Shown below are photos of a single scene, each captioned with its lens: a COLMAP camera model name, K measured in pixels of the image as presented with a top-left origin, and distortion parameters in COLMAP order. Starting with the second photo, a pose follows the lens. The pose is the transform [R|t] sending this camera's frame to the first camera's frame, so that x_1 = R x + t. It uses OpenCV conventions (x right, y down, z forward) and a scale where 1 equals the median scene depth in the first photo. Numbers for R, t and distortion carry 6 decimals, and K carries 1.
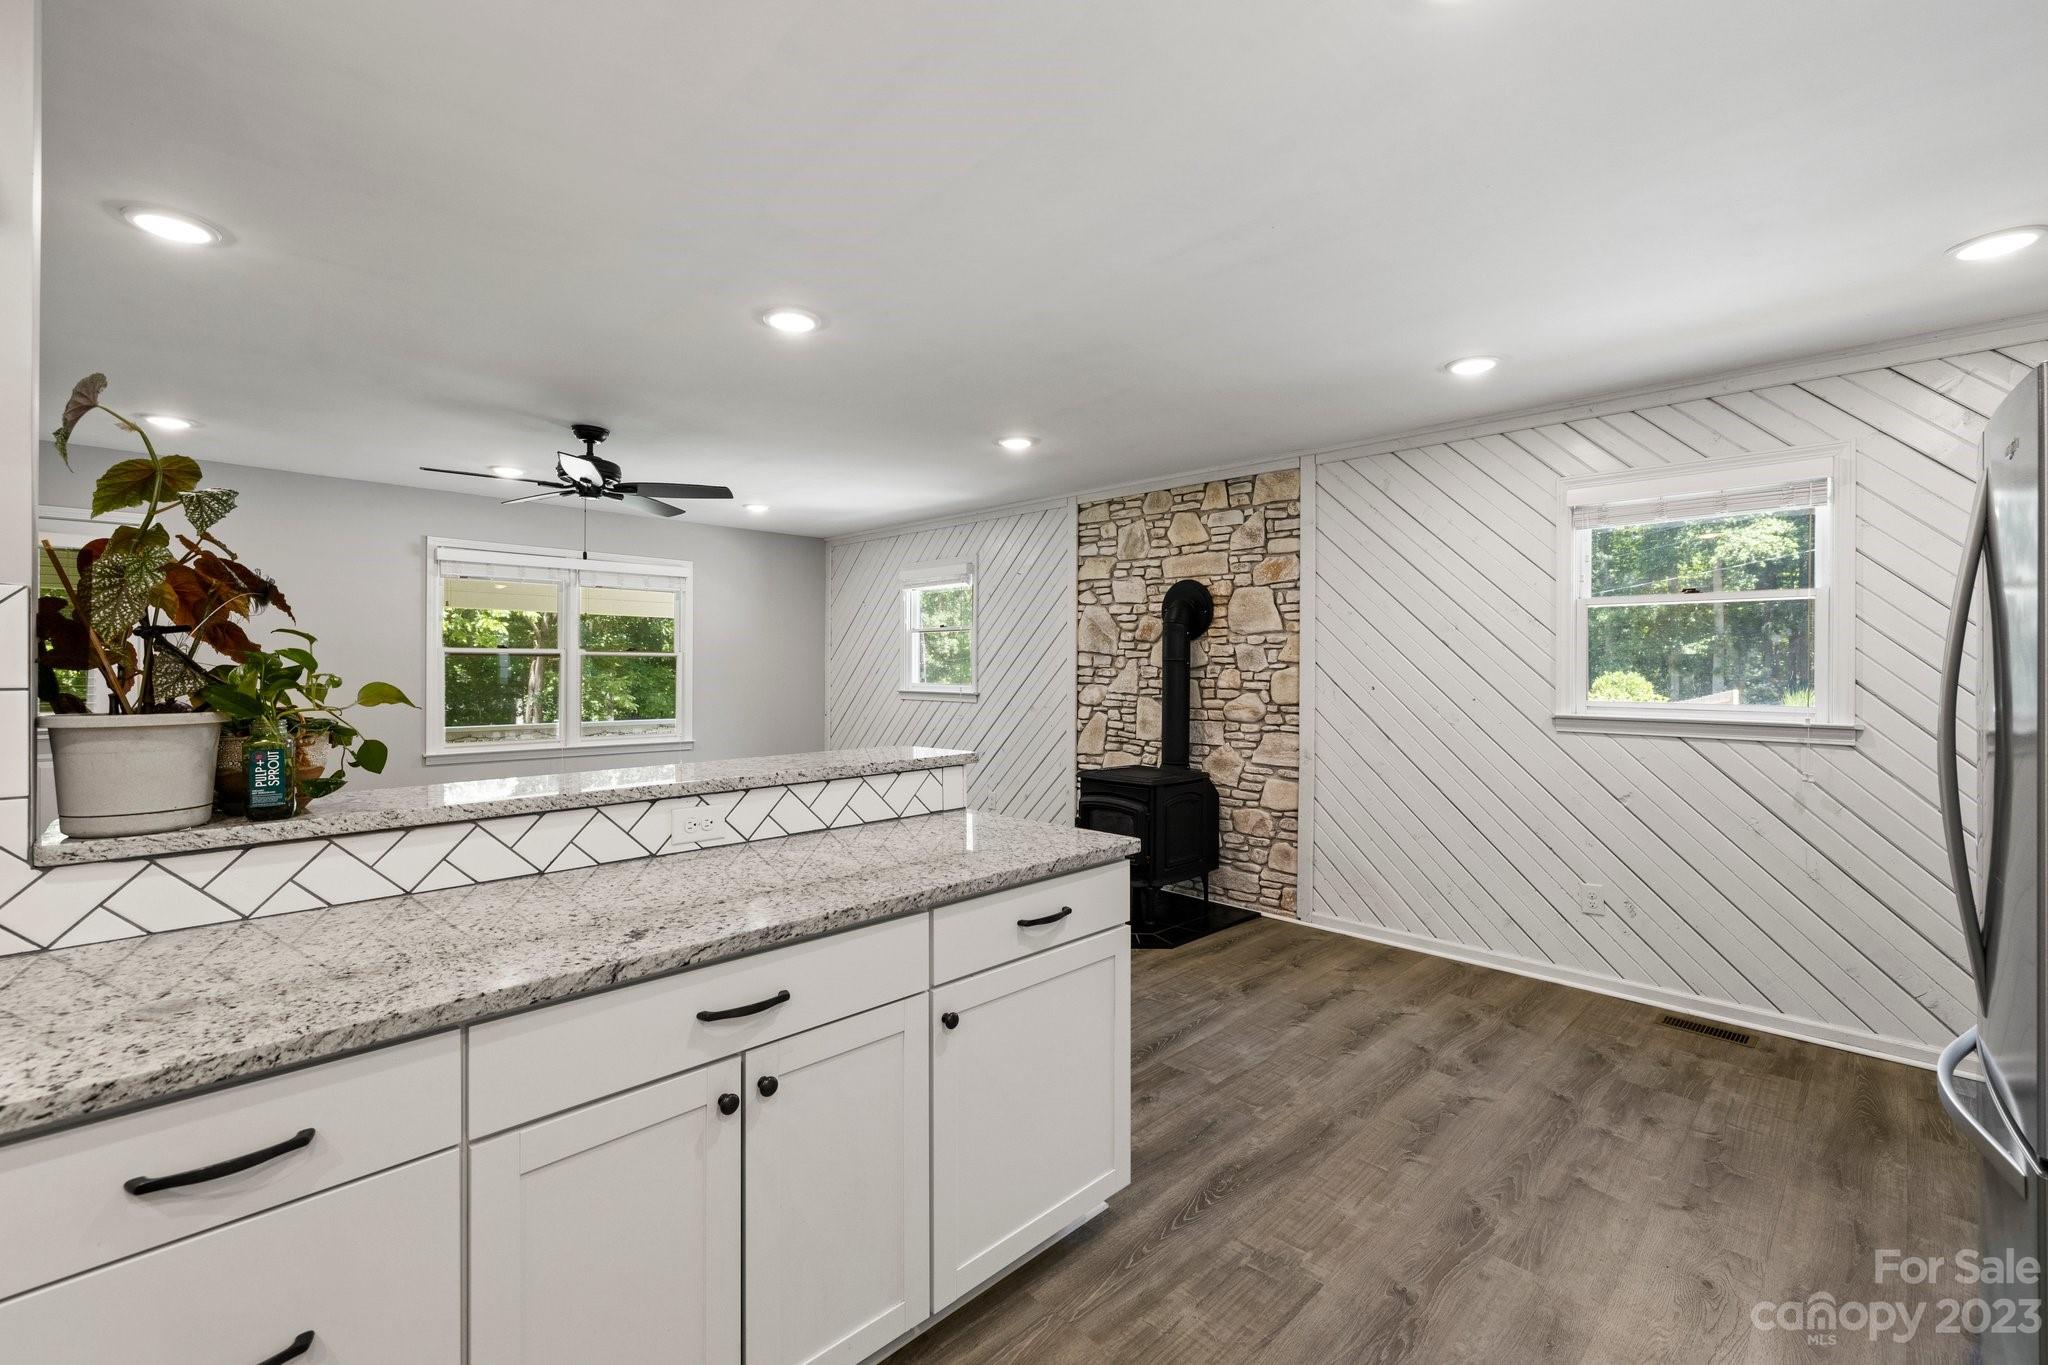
lens RADIAL K [[873.6, 0, 1022.9], [0, 873.6, 667.2], [0, 0, 1]] dist [0.001480, 0.000315]
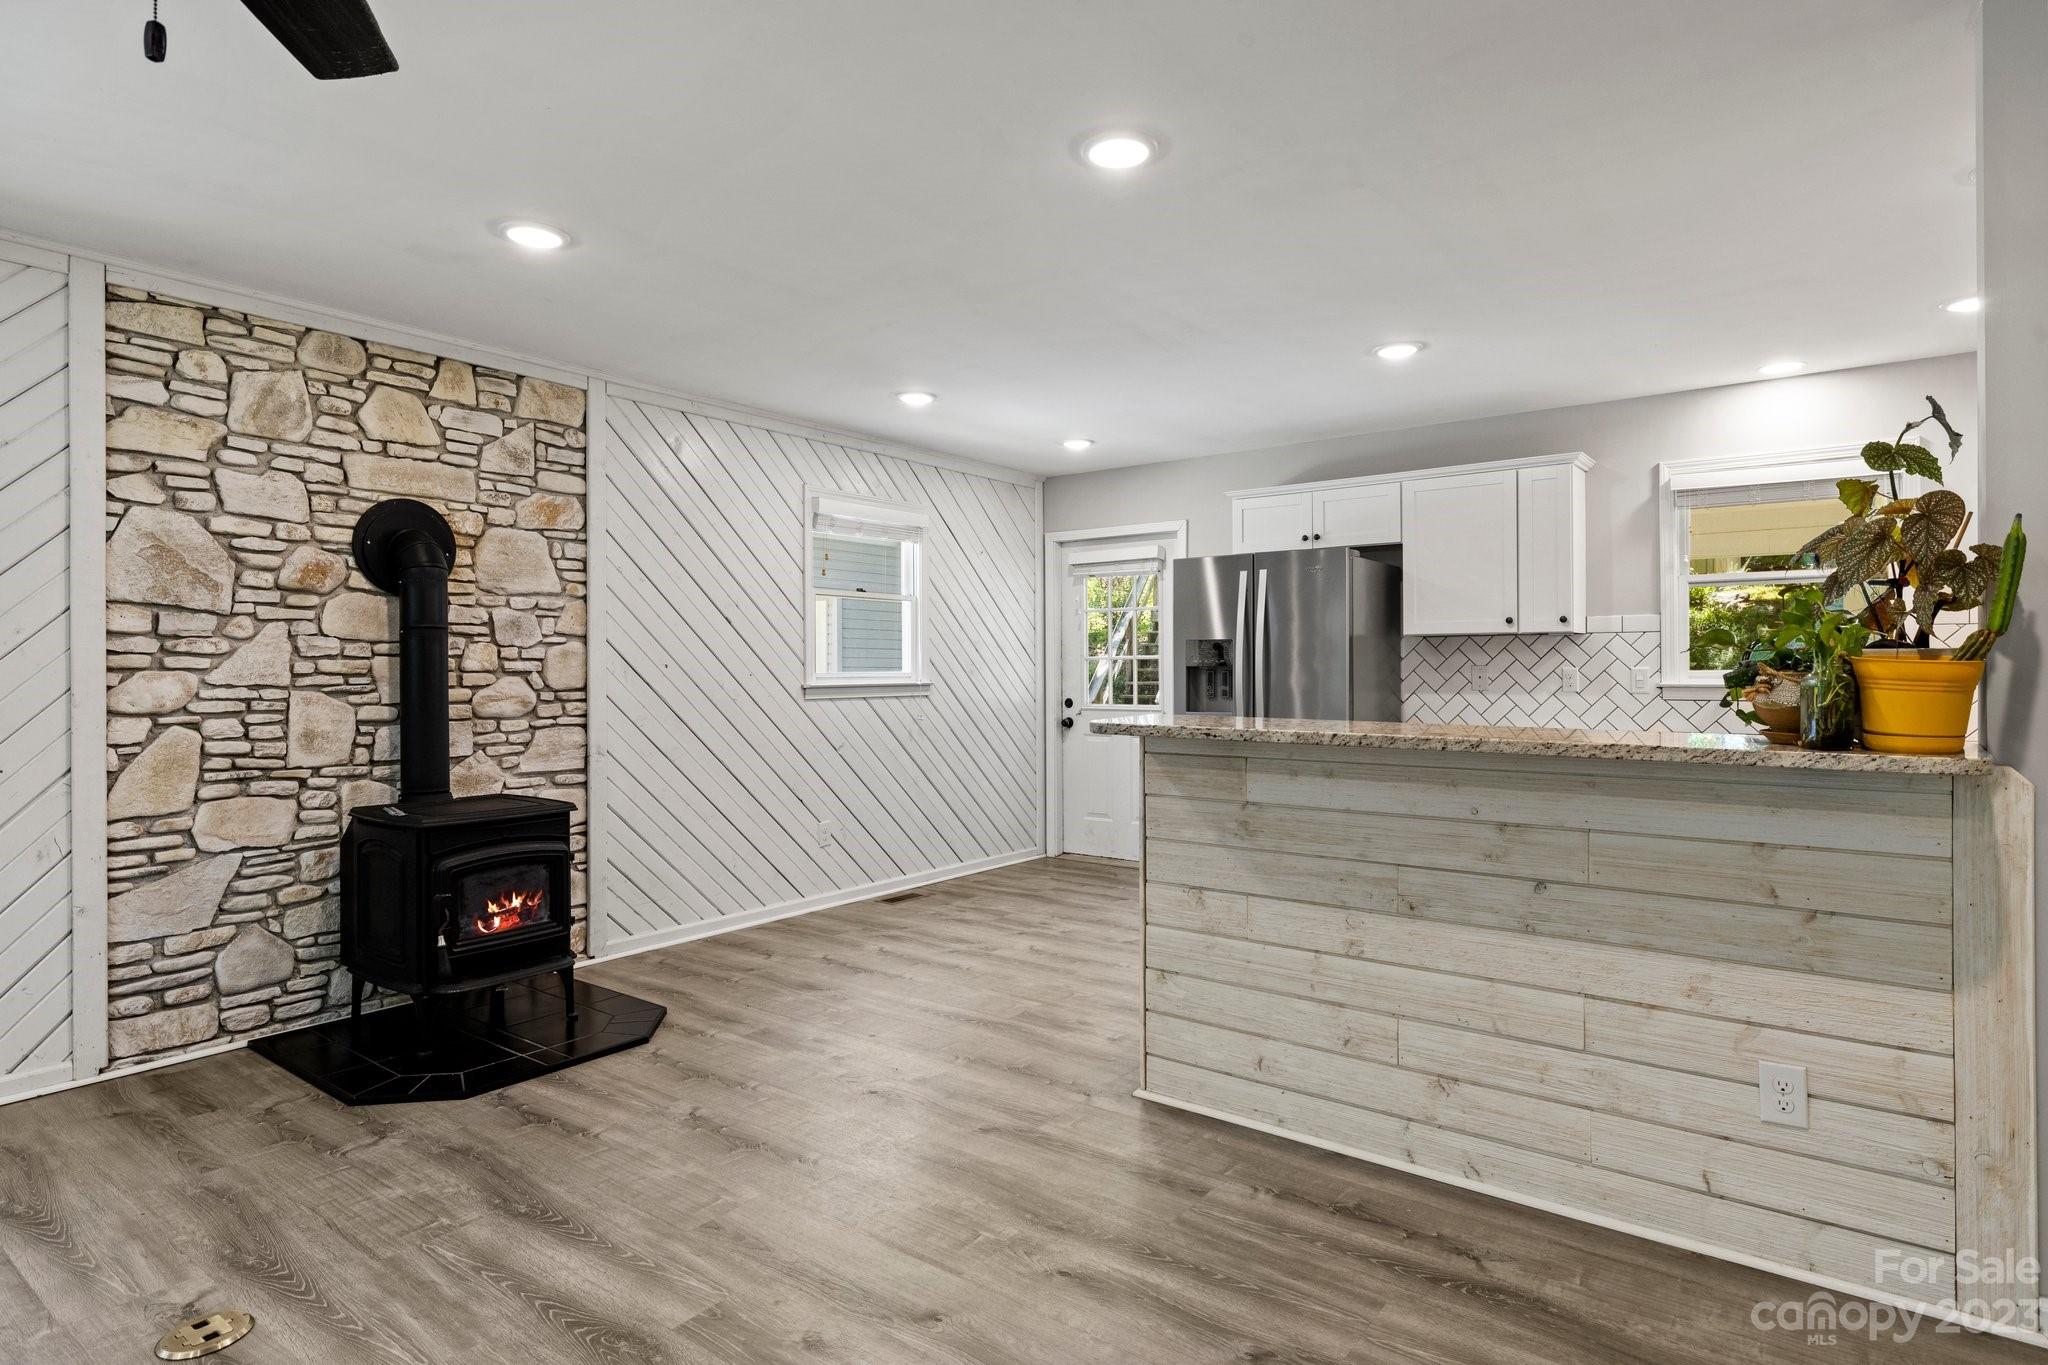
lens RADIAL K [[1091.5, 0, 1028.1], [0, 1091.5, 669.9], [0, 0, 1]] dist [-0.000693, 0.000171]
pose [[-0.150356, -0.005025, 0.988619, -0.682992], [0.003721, 0.999977, 0.005649, 0.020288], [-0.988625, 0.004528, -0.150334, 0.710512]]
